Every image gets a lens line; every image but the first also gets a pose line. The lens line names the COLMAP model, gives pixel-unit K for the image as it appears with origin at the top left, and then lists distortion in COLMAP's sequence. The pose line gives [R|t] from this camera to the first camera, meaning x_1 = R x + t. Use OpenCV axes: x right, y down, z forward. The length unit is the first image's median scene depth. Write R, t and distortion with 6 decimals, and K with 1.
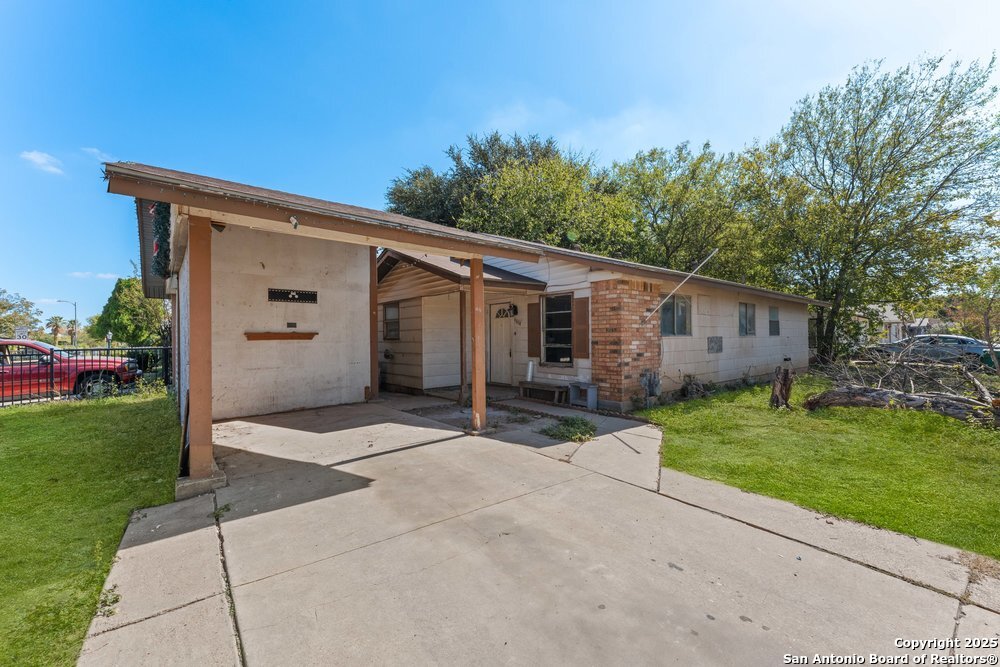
lens RADIAL K [[410.3, 0, 500.2], [0, 410.3, 336.1], [0, 0, 1]] dist [-0.002253, -0.000658]
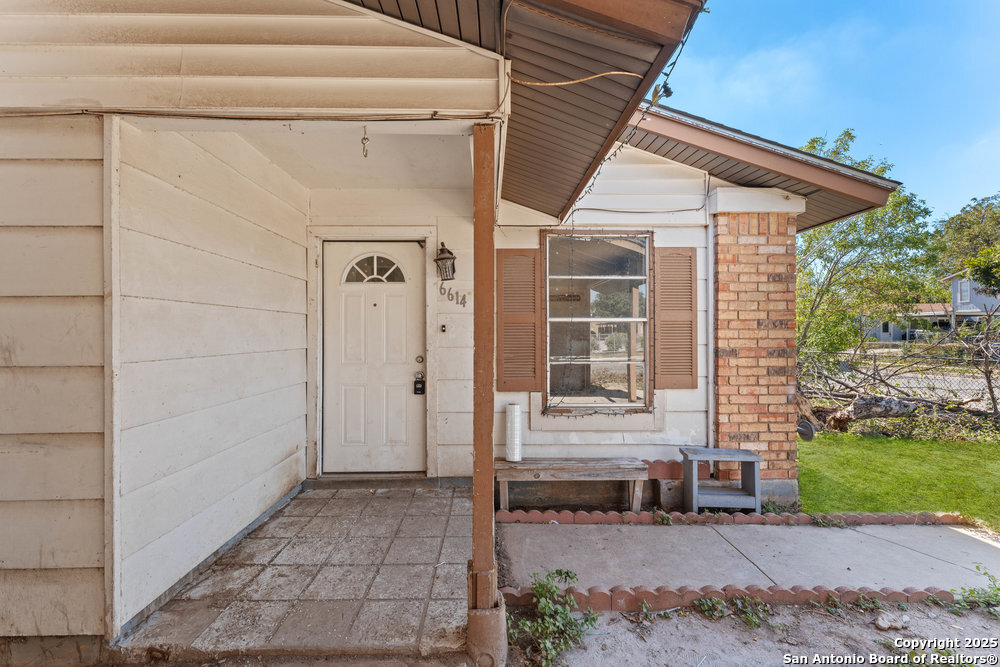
lens RADIAL K [[430.8, 0, 498.9], [0, 430.8, 332.2], [0, 0, 1]] dist [0.000661, 0.000001]
pose [[0.628962, 0.004145, 0.777425, -0.272651], [-0.005153, 0.999986, -0.001163, -0.003586], [-0.777419, -0.003275, 0.628974, 0.879247]]
